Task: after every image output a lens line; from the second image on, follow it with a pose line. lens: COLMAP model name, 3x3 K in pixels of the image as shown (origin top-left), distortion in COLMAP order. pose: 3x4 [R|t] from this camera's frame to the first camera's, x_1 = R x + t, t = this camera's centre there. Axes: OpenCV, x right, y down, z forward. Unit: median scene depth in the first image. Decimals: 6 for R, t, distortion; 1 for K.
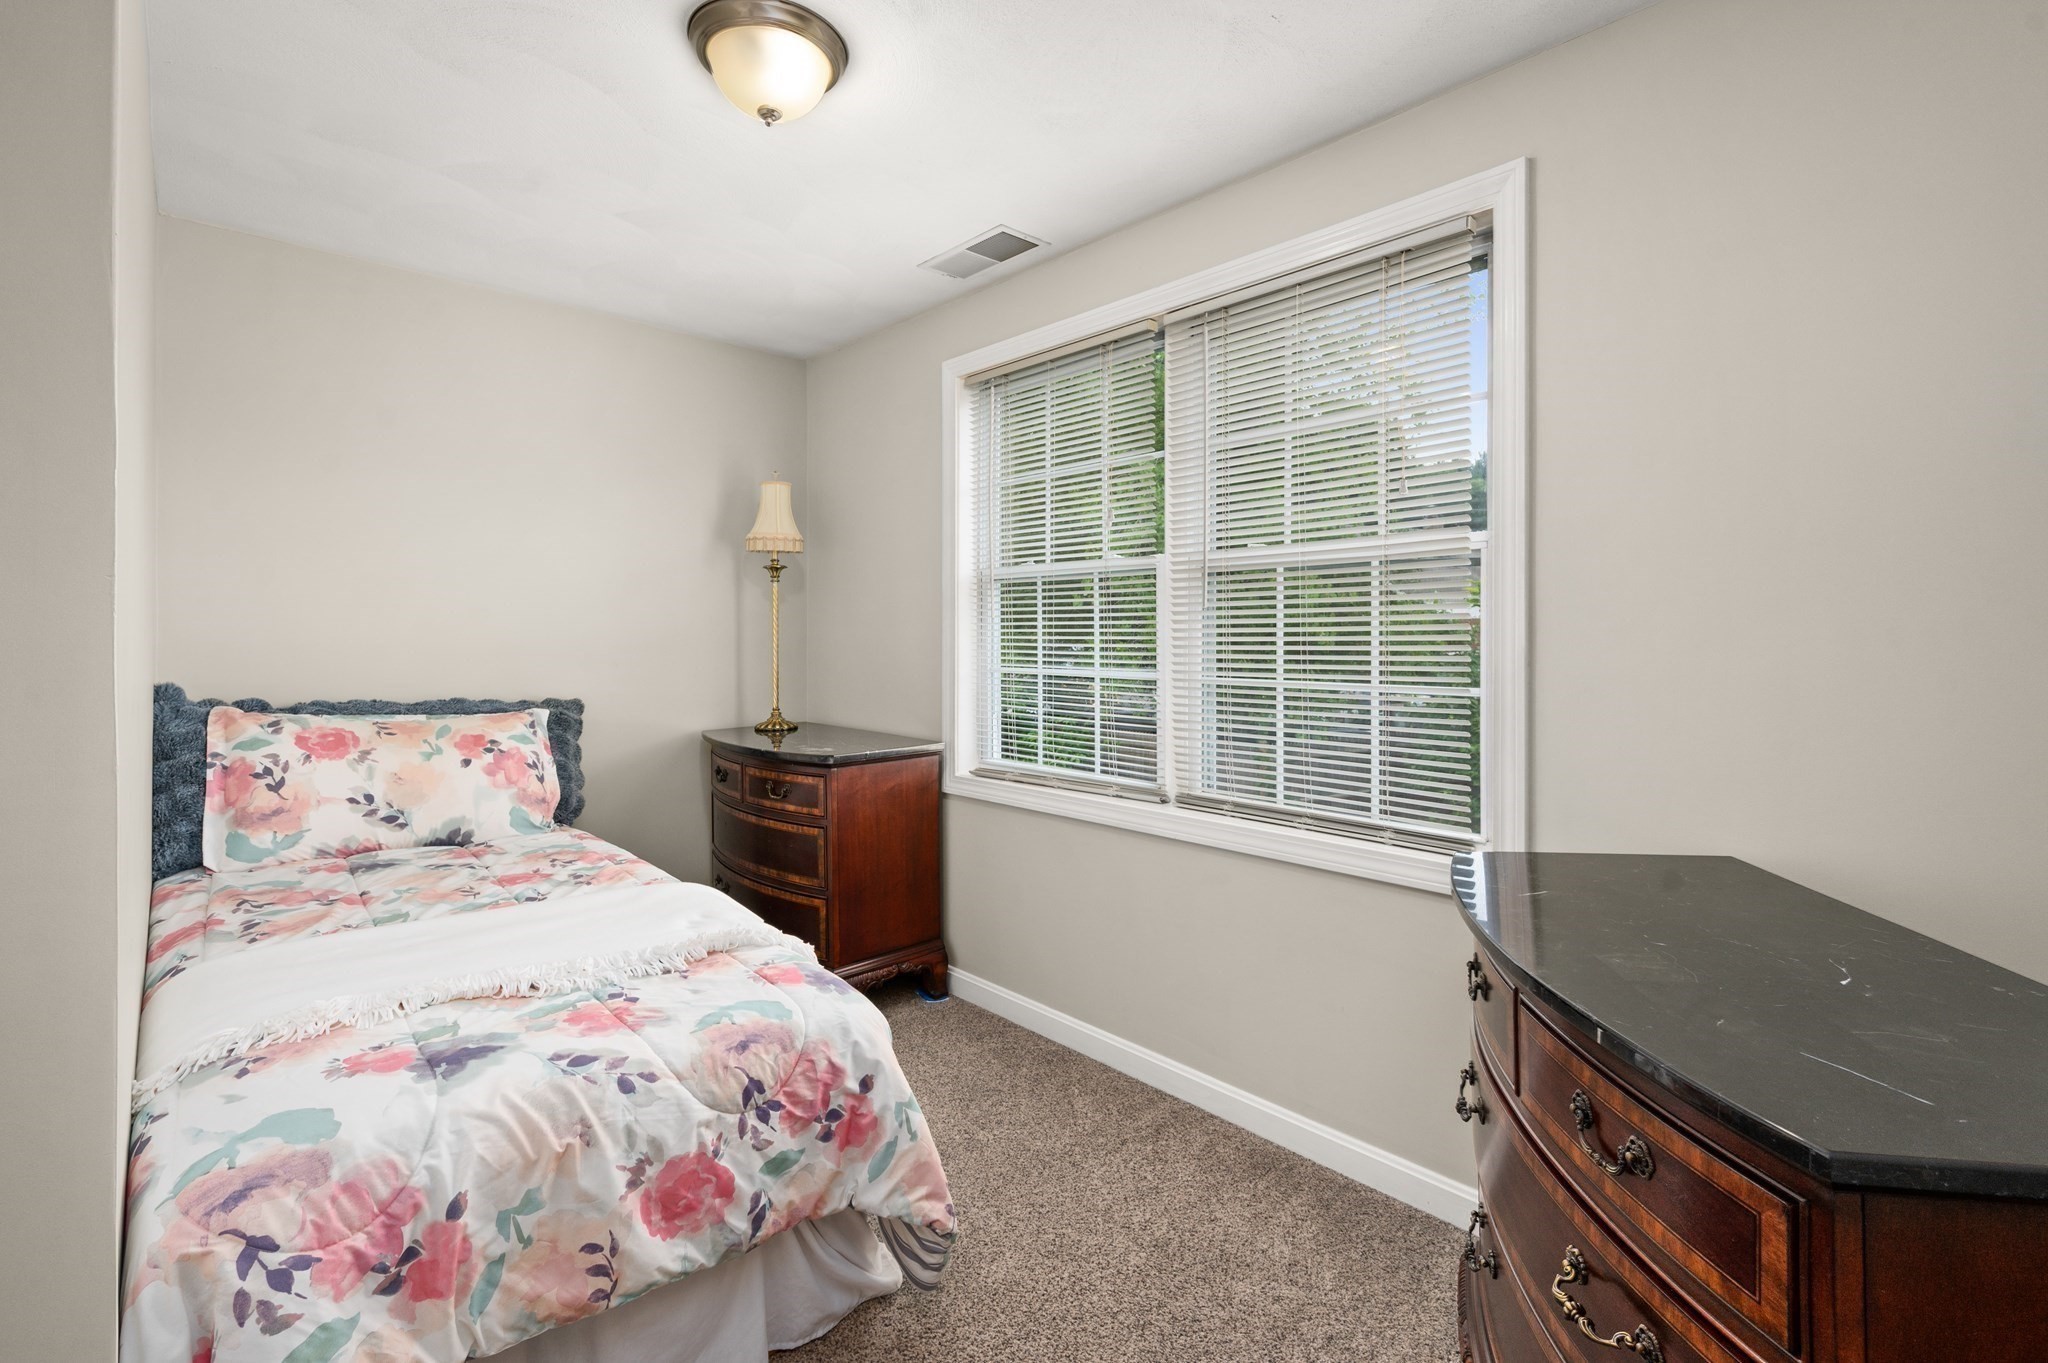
lens RADIAL K [[934.4, 0, 1025.8], [0, 934.4, 630.5], [0, 0, 1]] dist [-0.000927, -0.000292]
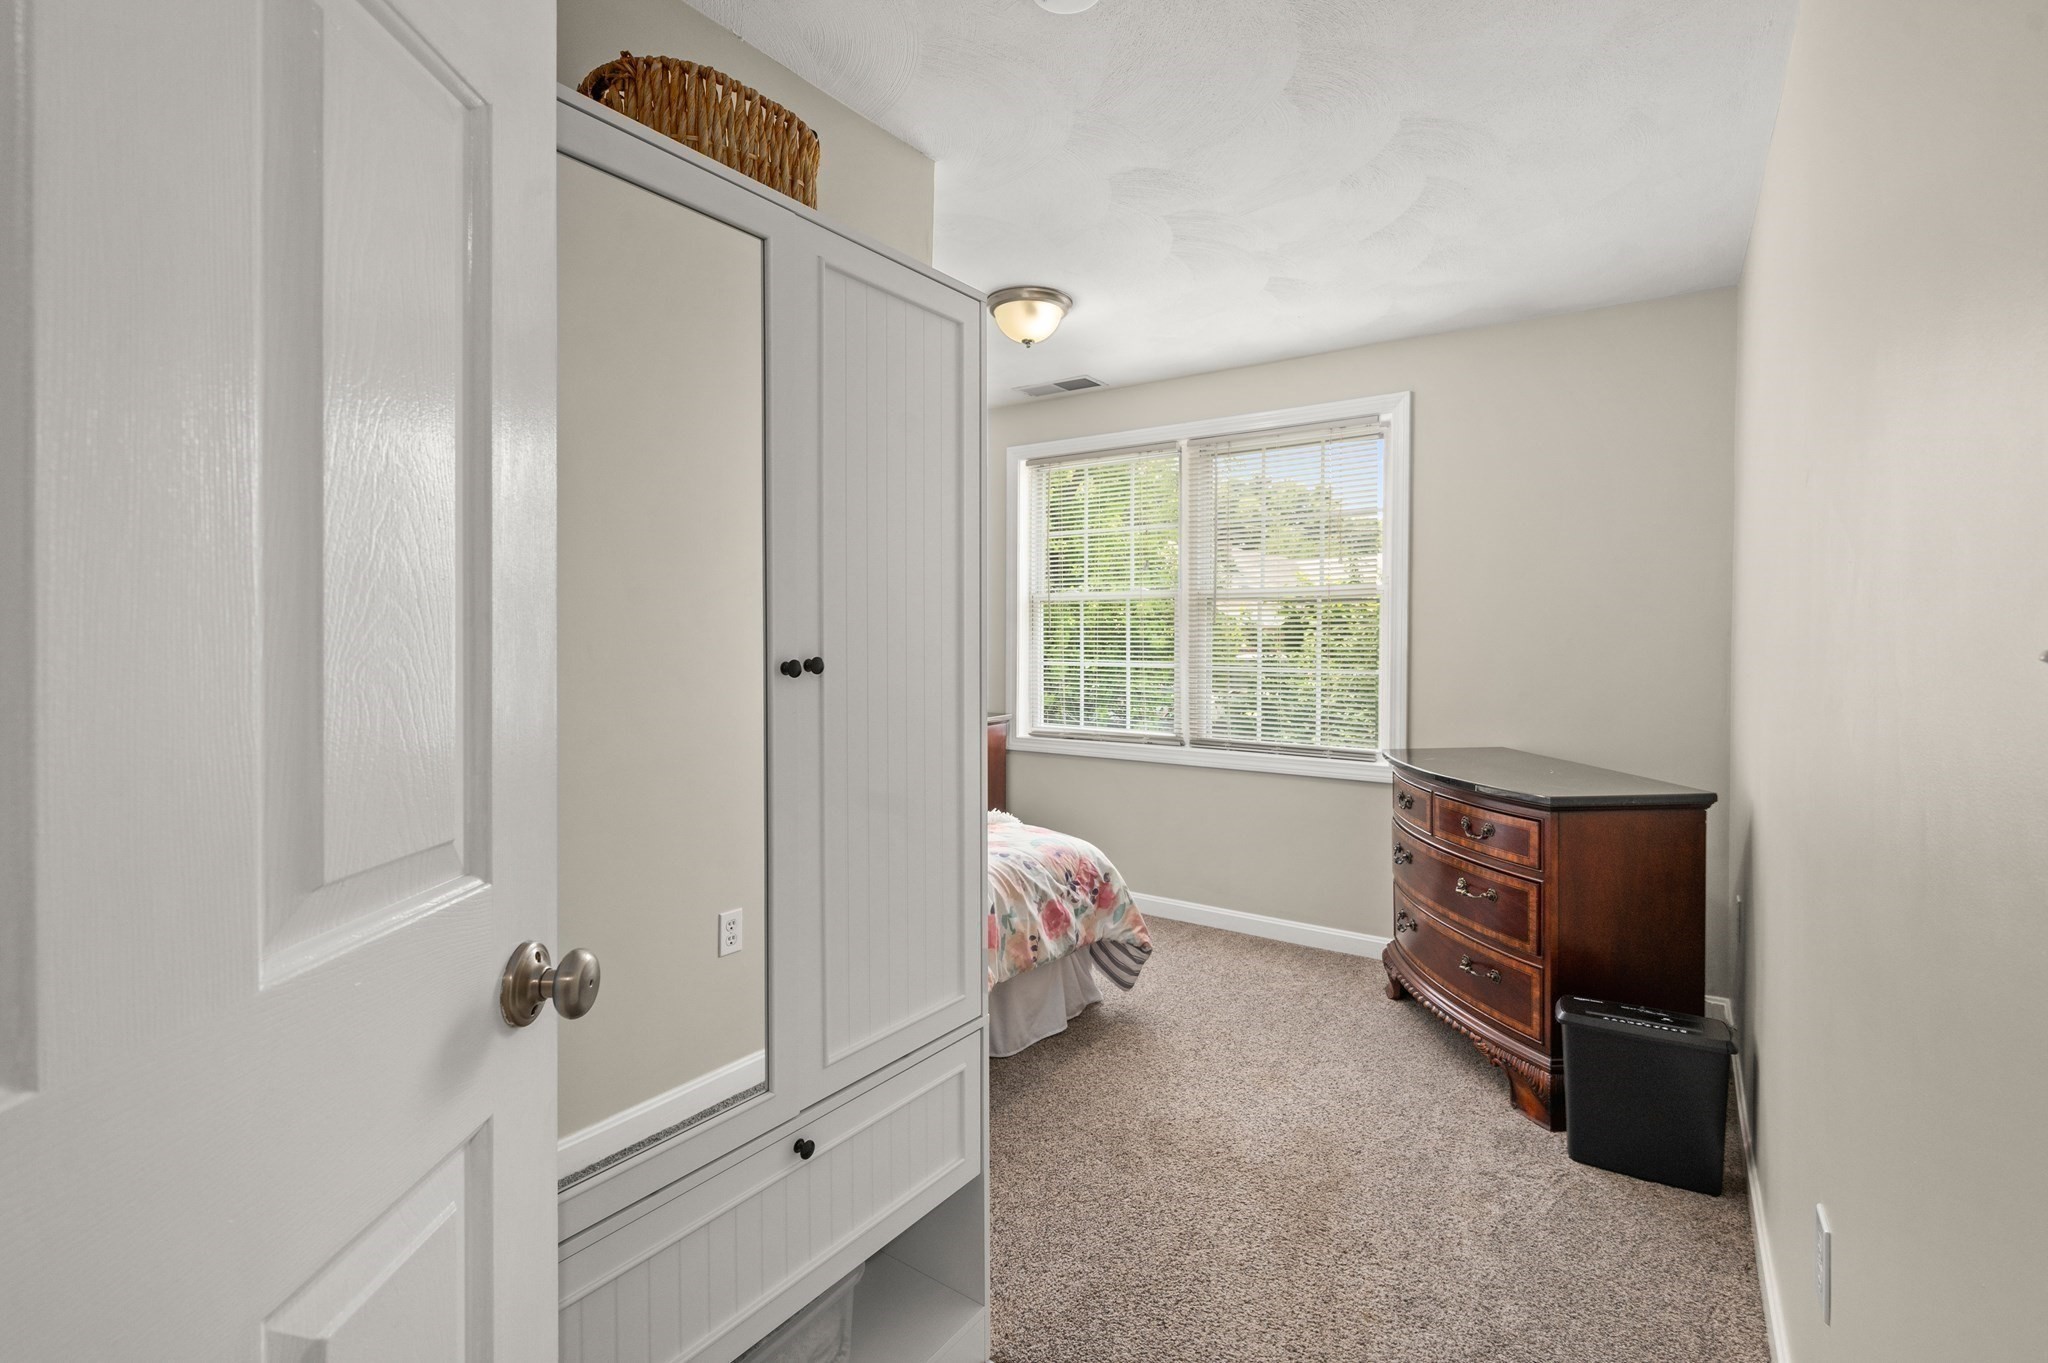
lens RADIAL K [[960.1, 0, 1016.4], [0, 960.1, 648.1], [0, 0, 1]] dist [0.001423, -0.000014]
pose [[0.975188, -0.000049, 0.221377, -0.715932], [-0.003145, 0.999896, 0.014076, -0.005314], [-0.221354, -0.014423, 0.975087, -0.780277]]
